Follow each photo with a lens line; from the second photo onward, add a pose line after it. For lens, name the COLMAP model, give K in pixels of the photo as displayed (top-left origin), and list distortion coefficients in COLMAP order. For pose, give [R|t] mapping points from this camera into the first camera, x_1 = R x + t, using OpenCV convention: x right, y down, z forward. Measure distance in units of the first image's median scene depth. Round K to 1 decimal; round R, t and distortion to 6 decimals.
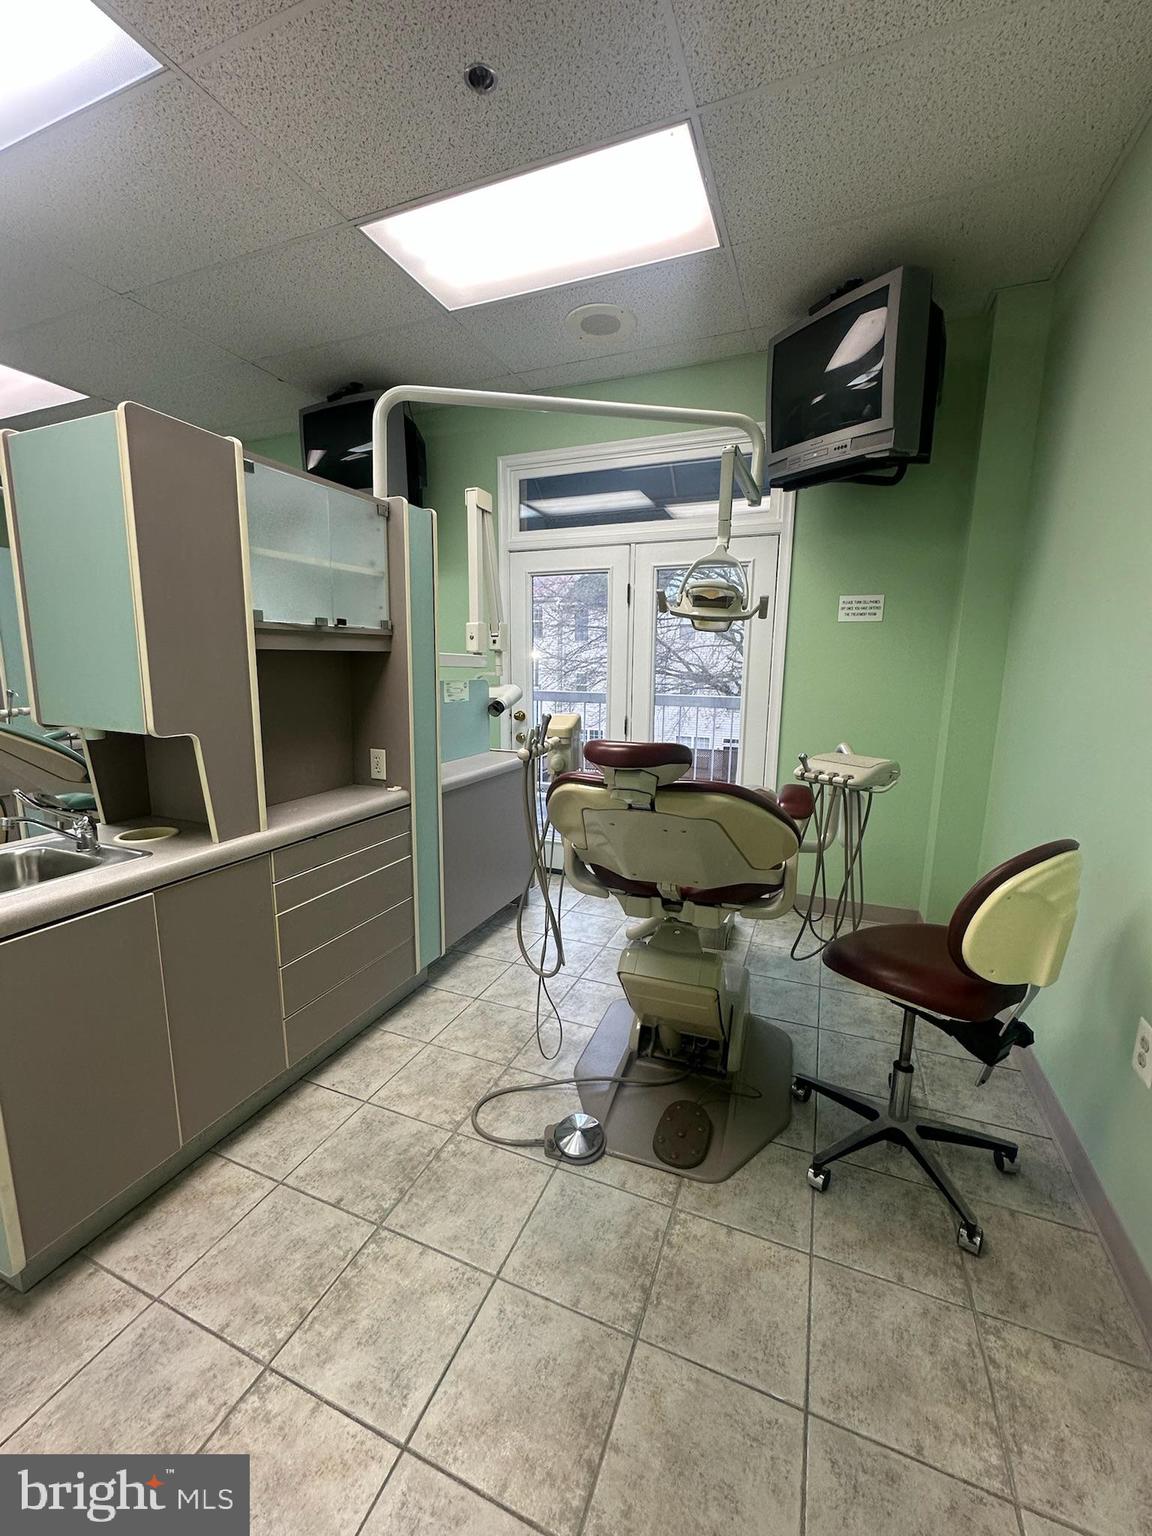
lens RADIAL K [[614.9, 0, 576.0], [0, 614.9, 768.0], [0, 0, 1]] dist [0.000388, 0.000460]
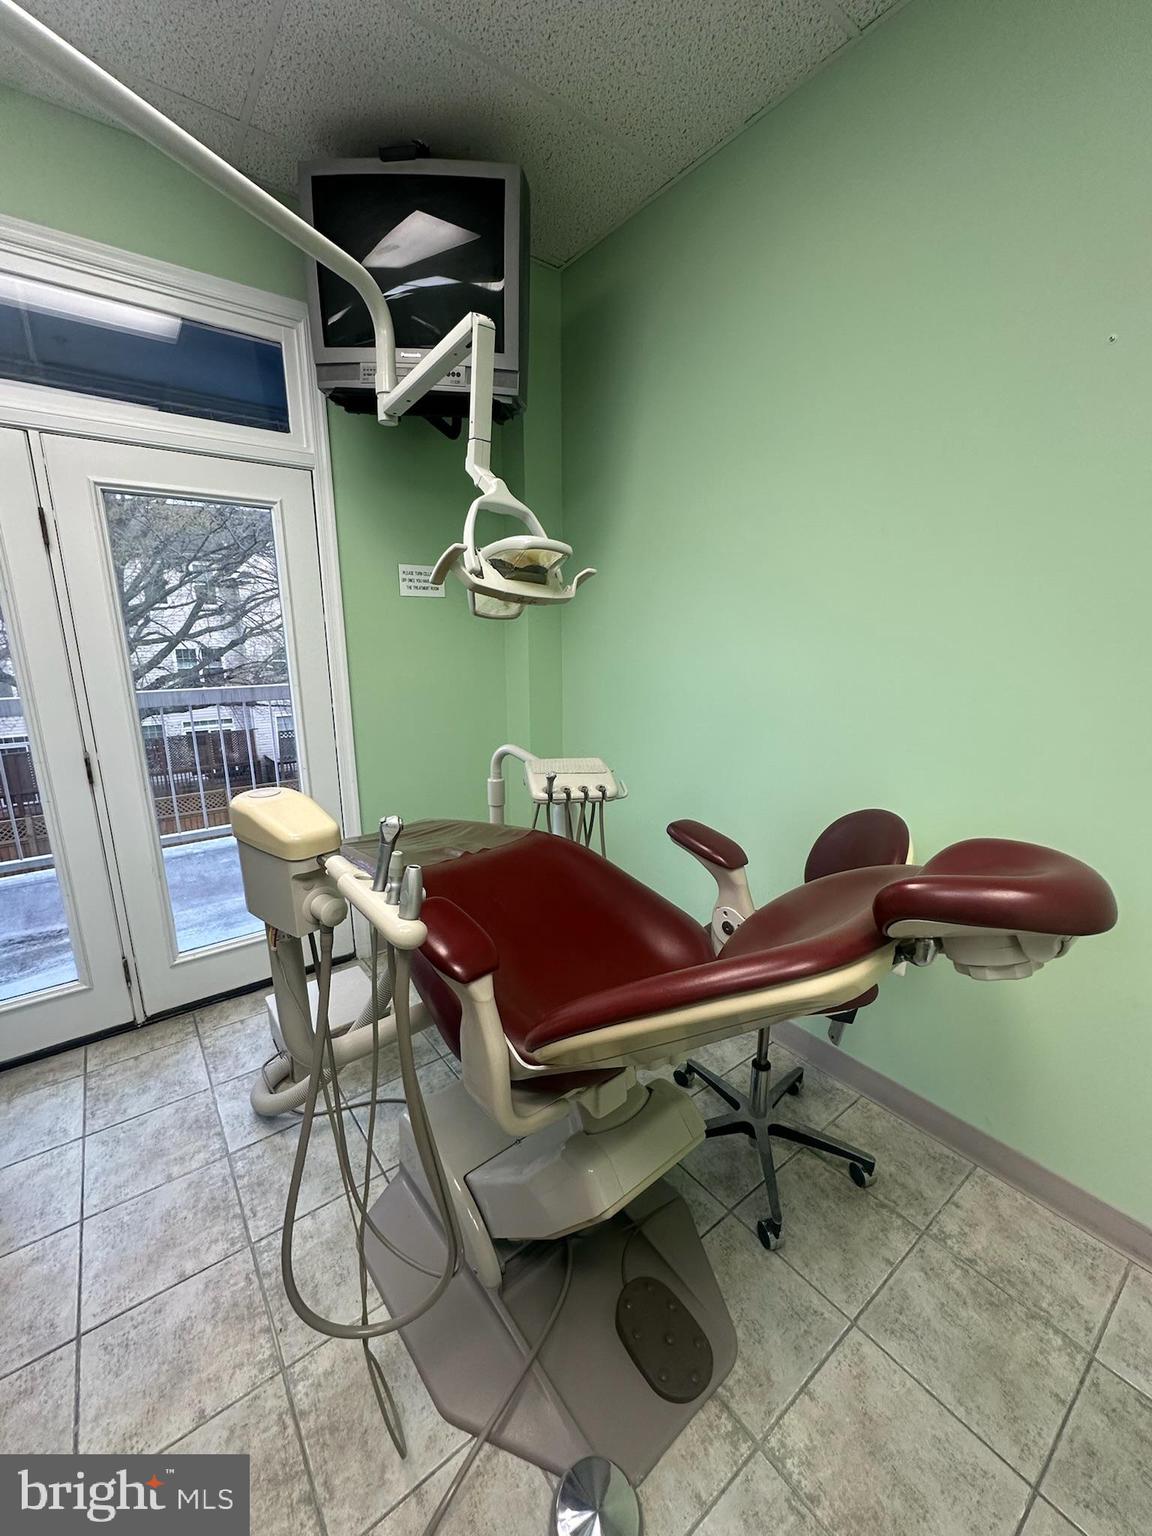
lens RADIAL K [[614.9, 0, 576.0], [0, 614.9, 768.0], [0, 0, 1]] dist [0.000388, 0.000460]
pose [[0.501141, -0.205809, 0.840536, -0.360234], [0.155873, 0.976889, 0.146261, -0.178490], [-0.851212, 0.057720, 0.521639, 0.709448]]
